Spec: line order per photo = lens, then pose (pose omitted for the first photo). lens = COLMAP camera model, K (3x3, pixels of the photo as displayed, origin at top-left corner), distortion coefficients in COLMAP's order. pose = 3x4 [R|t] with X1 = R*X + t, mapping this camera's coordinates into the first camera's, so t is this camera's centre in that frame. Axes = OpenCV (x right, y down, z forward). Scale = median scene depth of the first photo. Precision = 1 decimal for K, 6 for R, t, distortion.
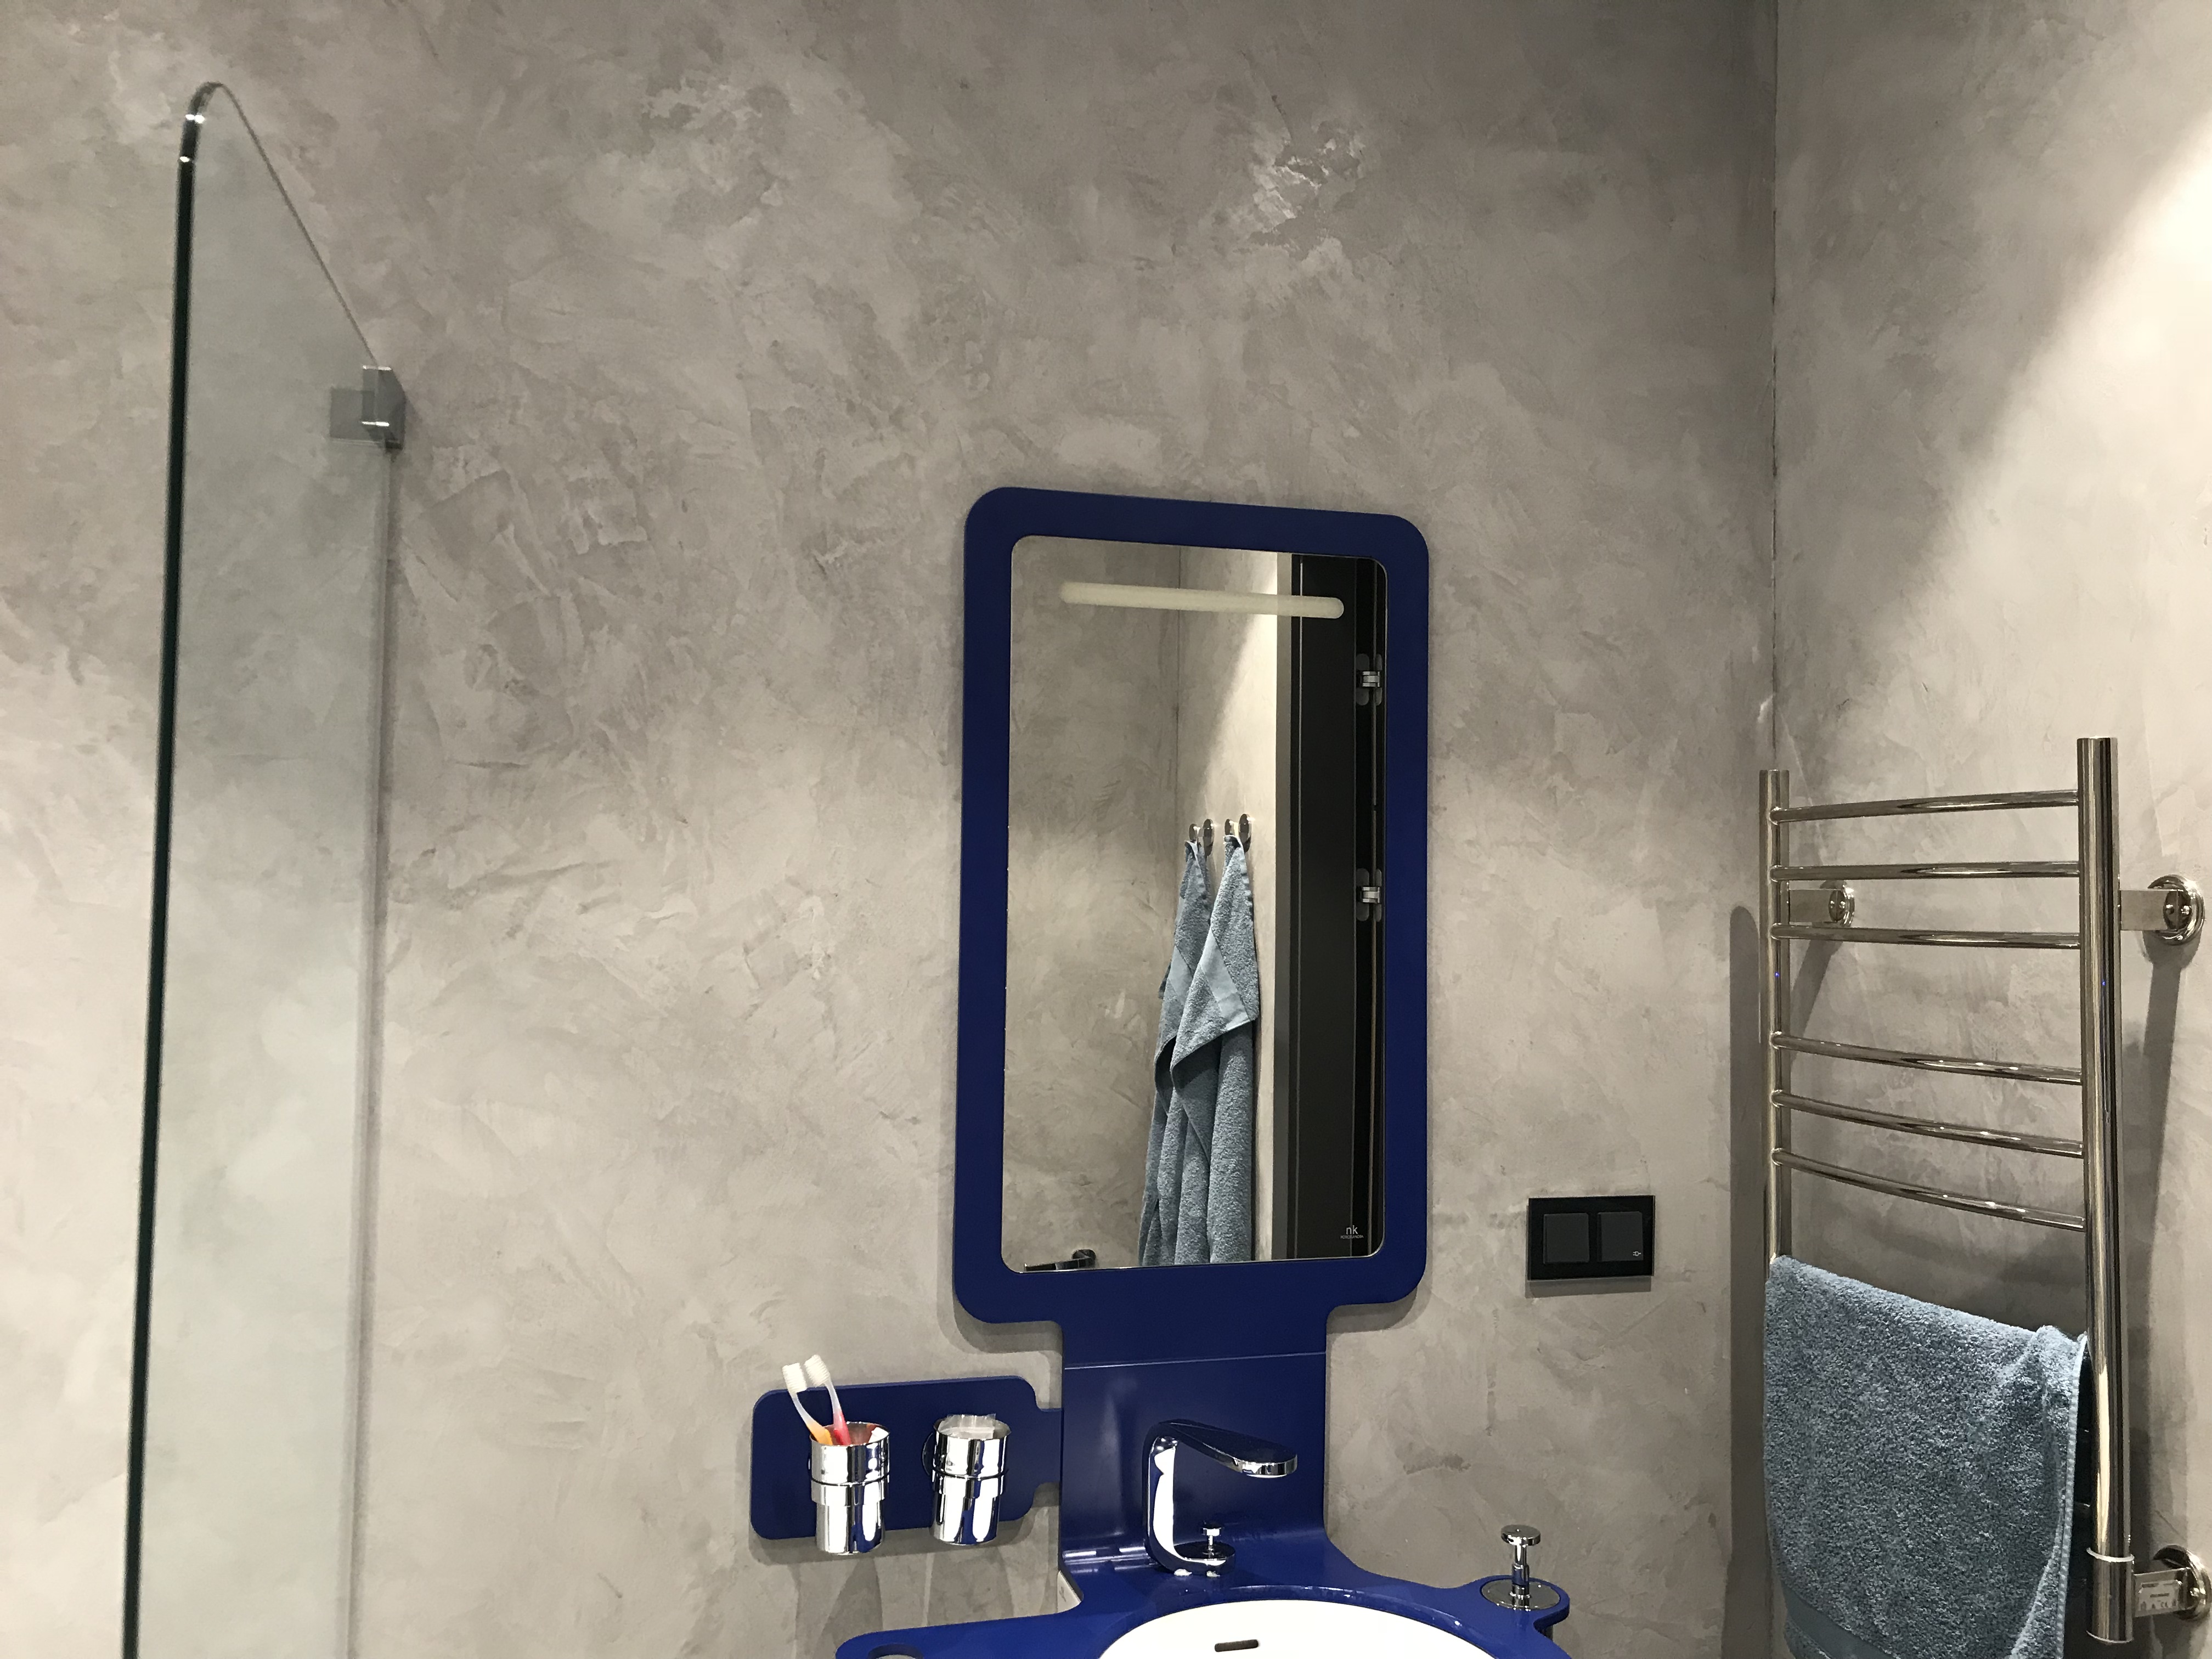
lens RADIAL K [[1835.6, 0, 1112.6], [0, 1835.6, 811.0], [0, 0, 1]] dist [-0.006017, -0.002334]
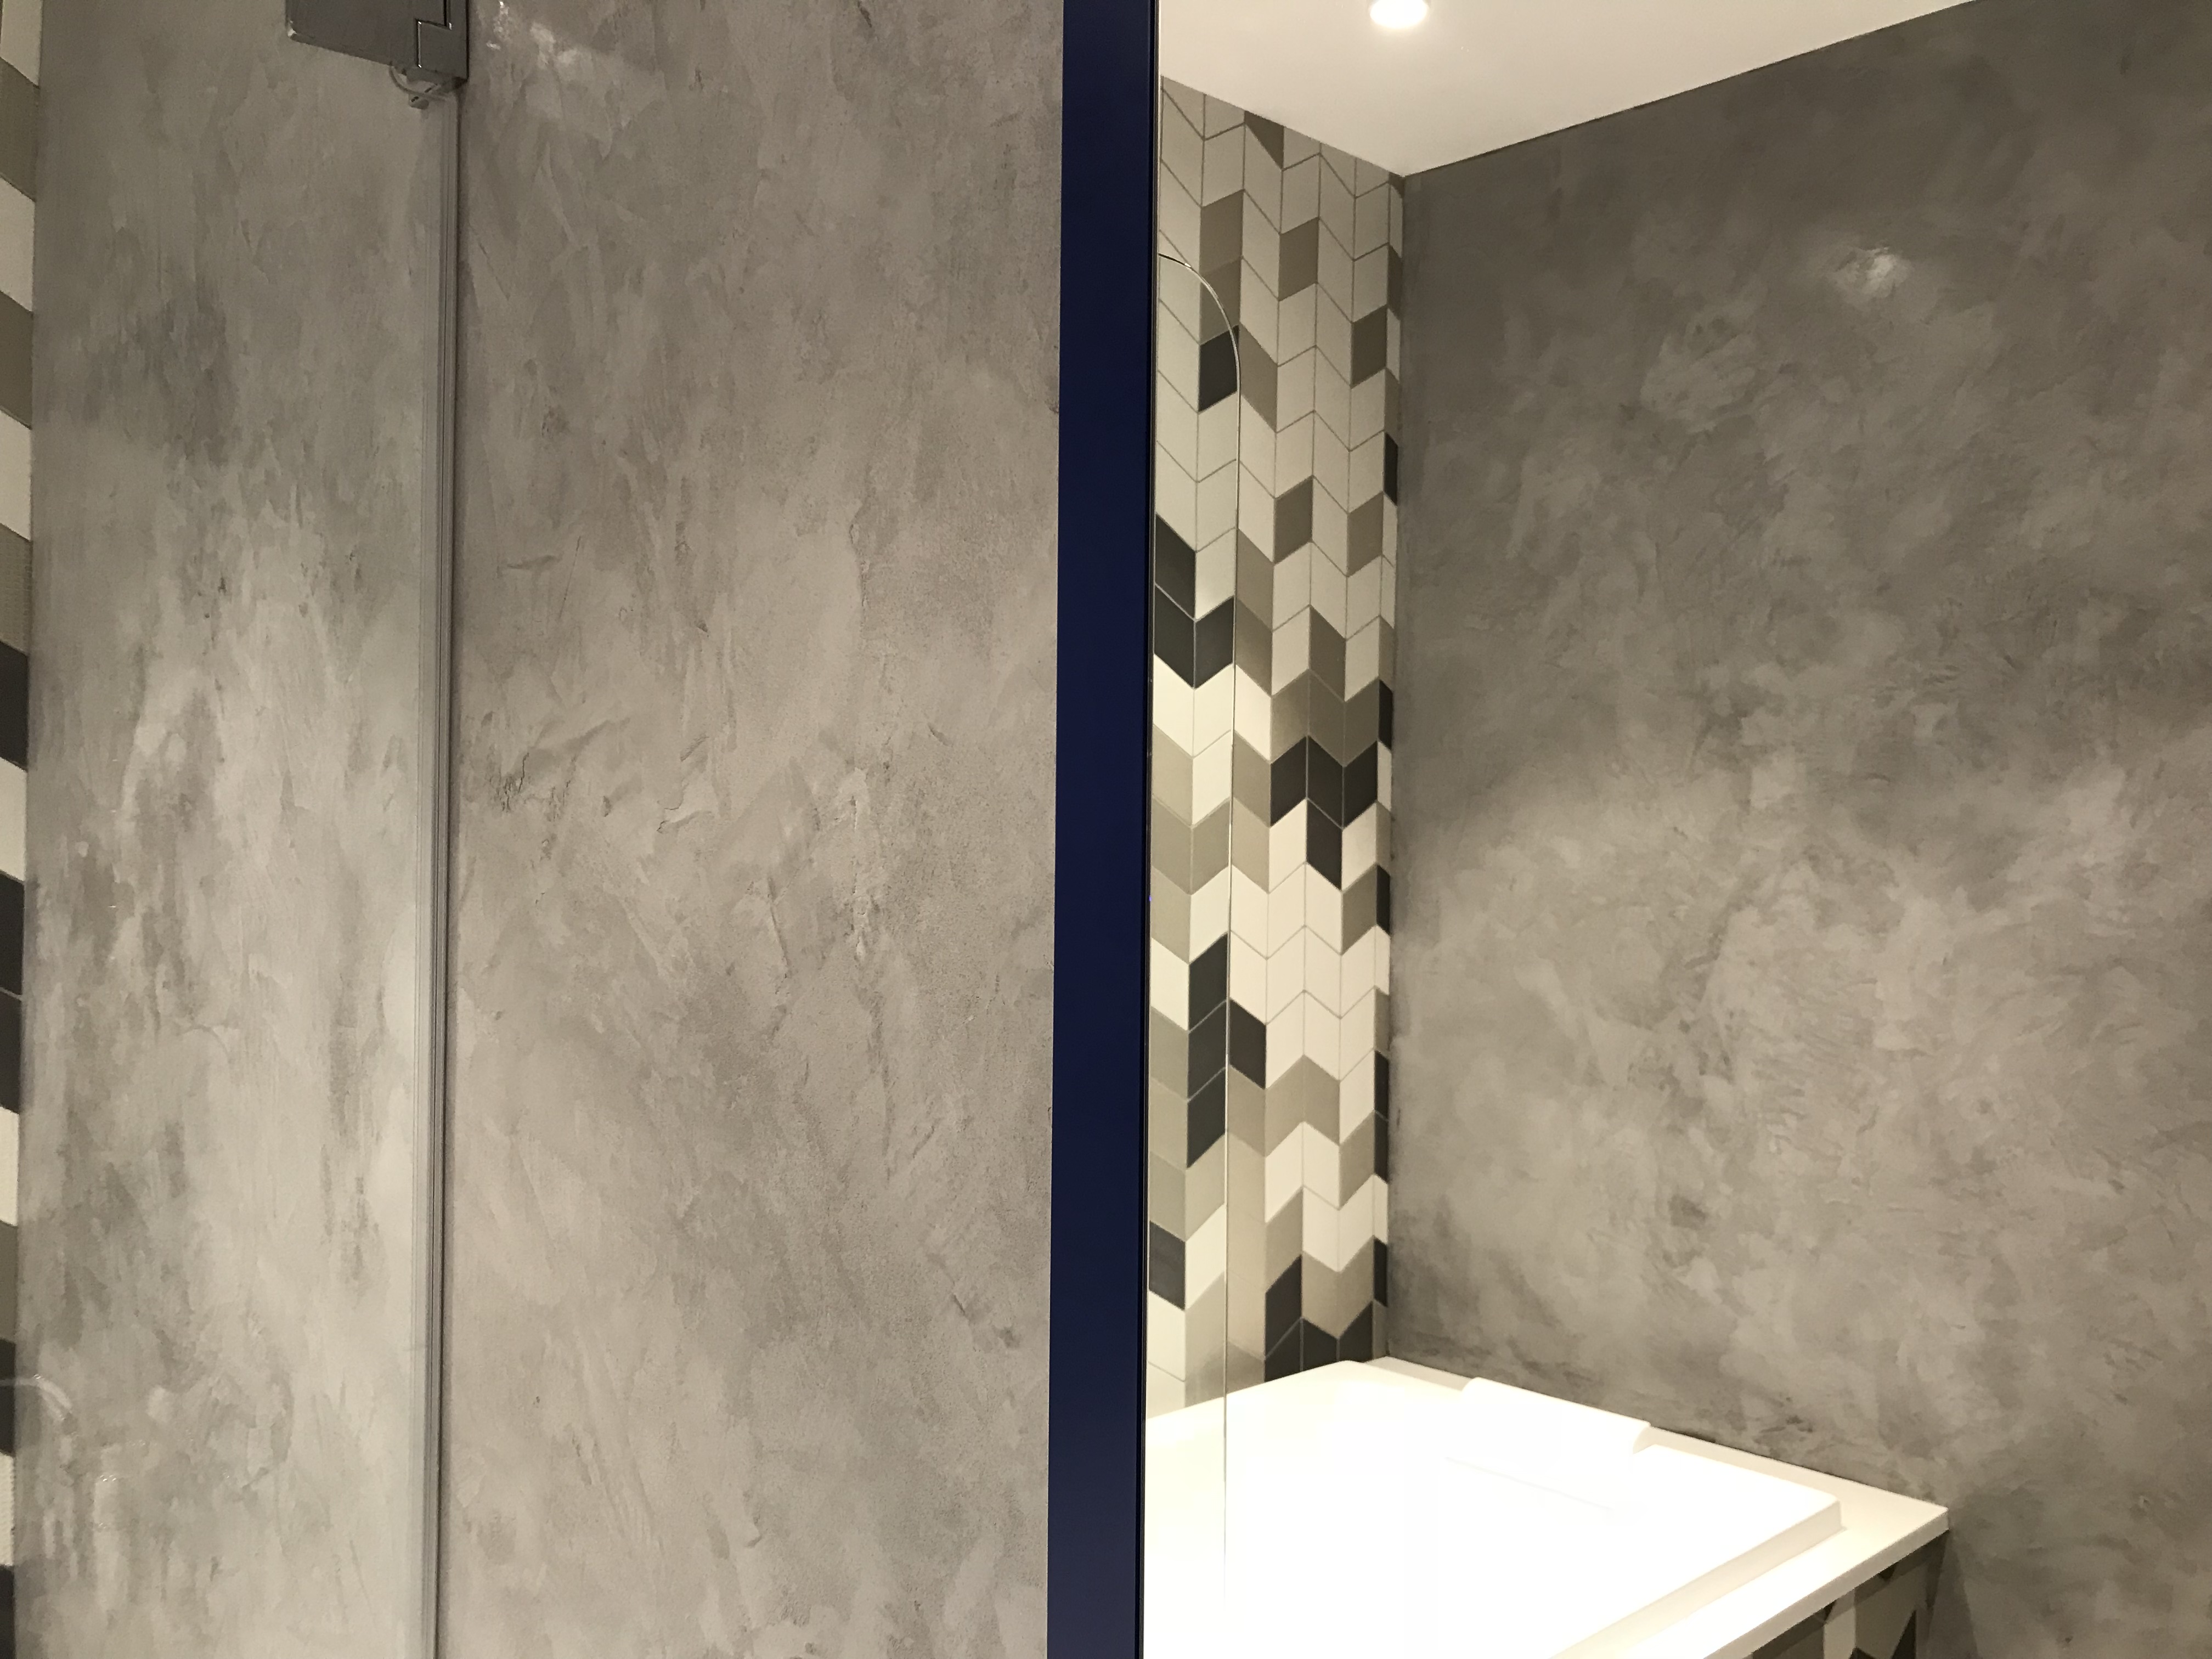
lens RADIAL K [[1835.6, 0, 1112.6], [0, 1835.6, 811.0], [0, 0, 1]] dist [-0.006017, -0.002334]
pose [[0.450786, -0.018700, -0.892436, 0.255988], [0.045126, 0.998980, 0.001862, 0.058763], [0.891491, -0.041112, 0.451169, 0.863267]]
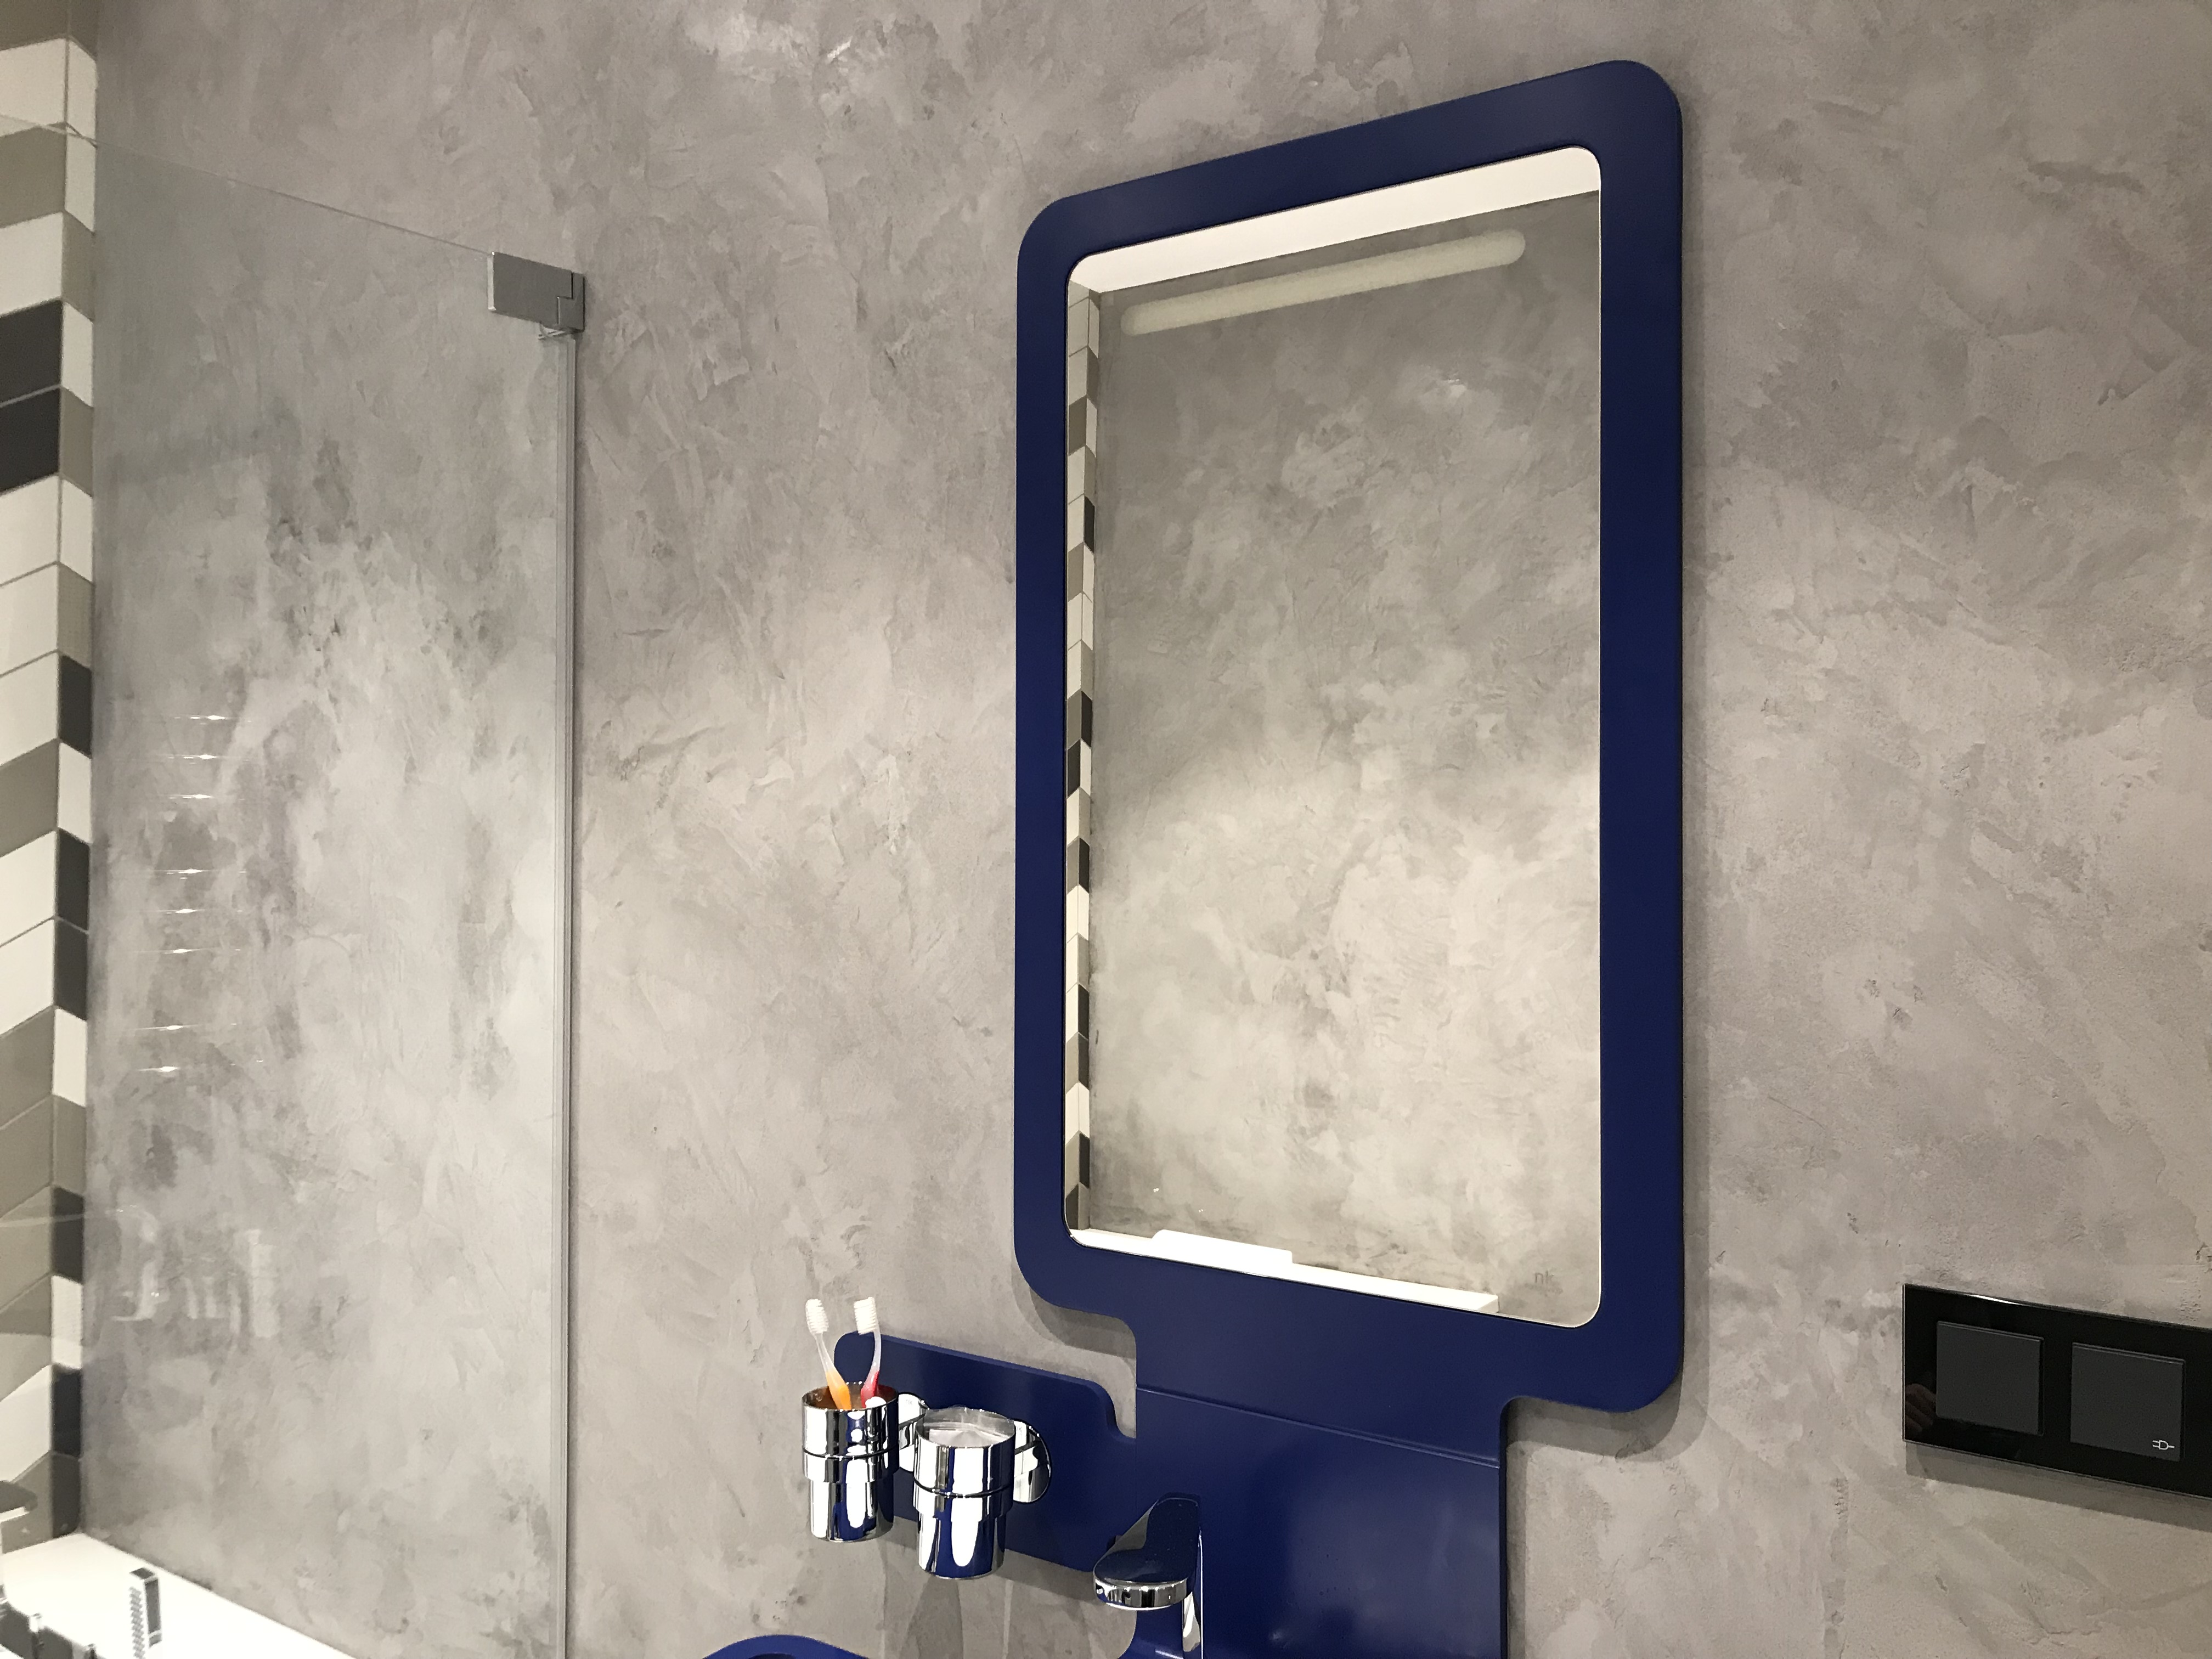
lens RADIAL K [[1835.6, 0, 1112.6], [0, 1835.6, 811.0], [0, 0, 1]] dist [-0.006017, -0.002334]
pose [[0.610203, -0.018867, -0.792021, 0.567157], [0.046878, 0.998825, 0.012324, 0.066953], [0.790857, -0.044648, 0.610370, 0.571774]]
